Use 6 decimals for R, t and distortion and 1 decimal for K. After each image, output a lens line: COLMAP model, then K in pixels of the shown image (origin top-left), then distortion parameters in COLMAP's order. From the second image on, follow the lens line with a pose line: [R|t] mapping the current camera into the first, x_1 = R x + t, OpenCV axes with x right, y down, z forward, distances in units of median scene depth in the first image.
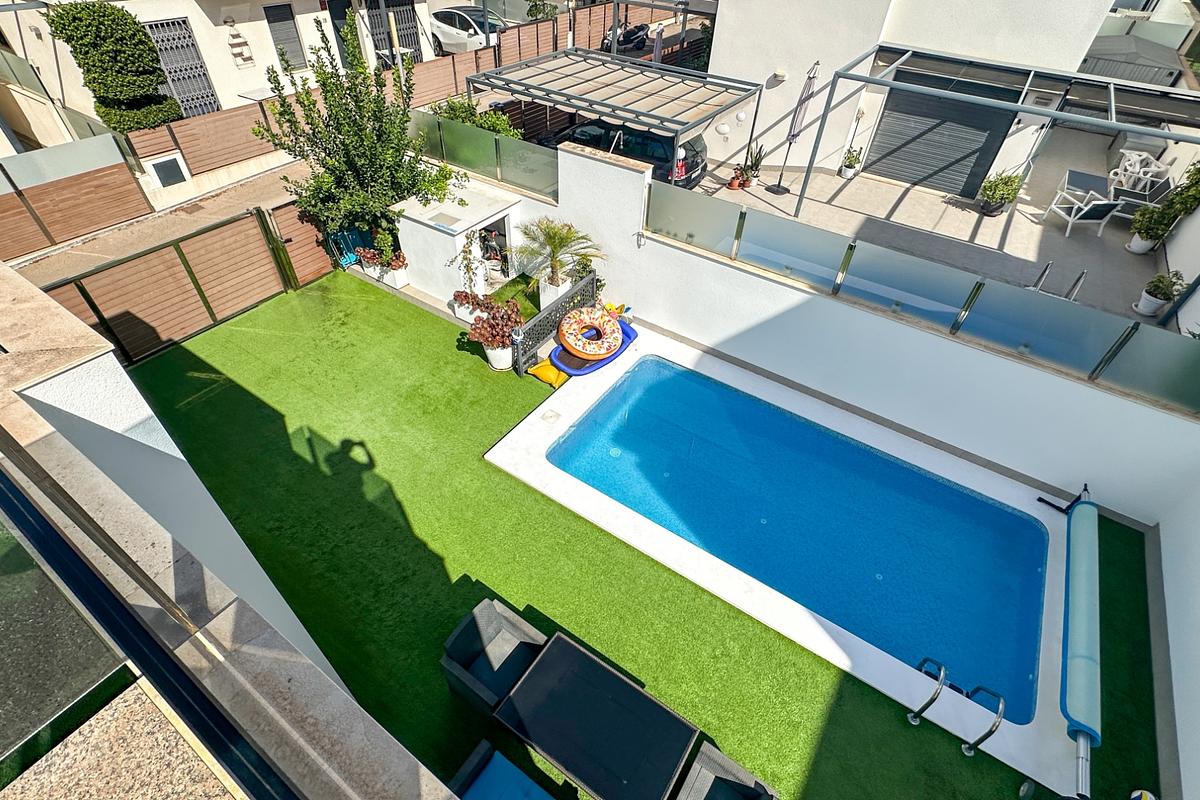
lens RADIAL K [[569.3, 0, 597.4], [0, 569.3, 400.8], [0, 0, 1]] dist [0.003428, 0.000241]
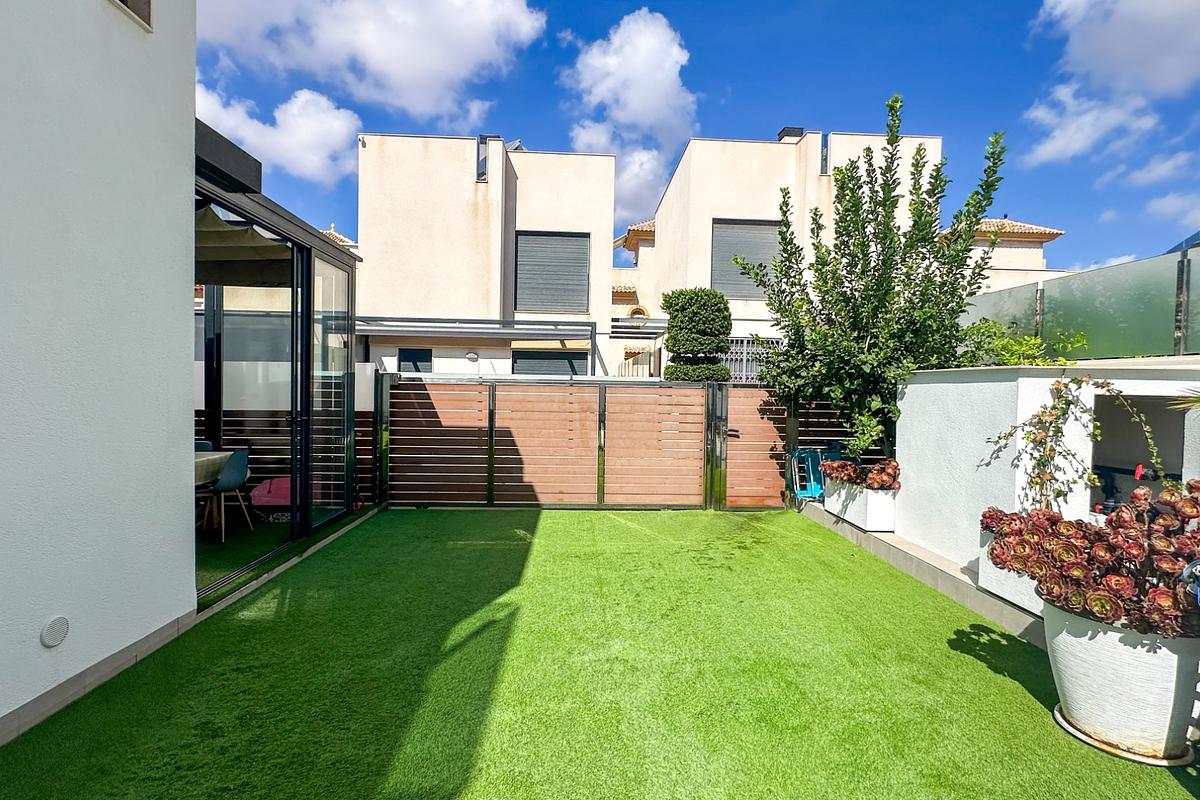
lens RADIAL K [[569.3, 0, 595.2], [0, 569.3, 404.9], [0, 0, 1]] dist [0.003428, 0.000241]
pose [[0.584106, 0.003558, -0.811669, -0.084742], [-0.550242, 0.736876, -0.392744, 0.058302], [0.596702, 0.676019, 0.432372, 0.599959]]
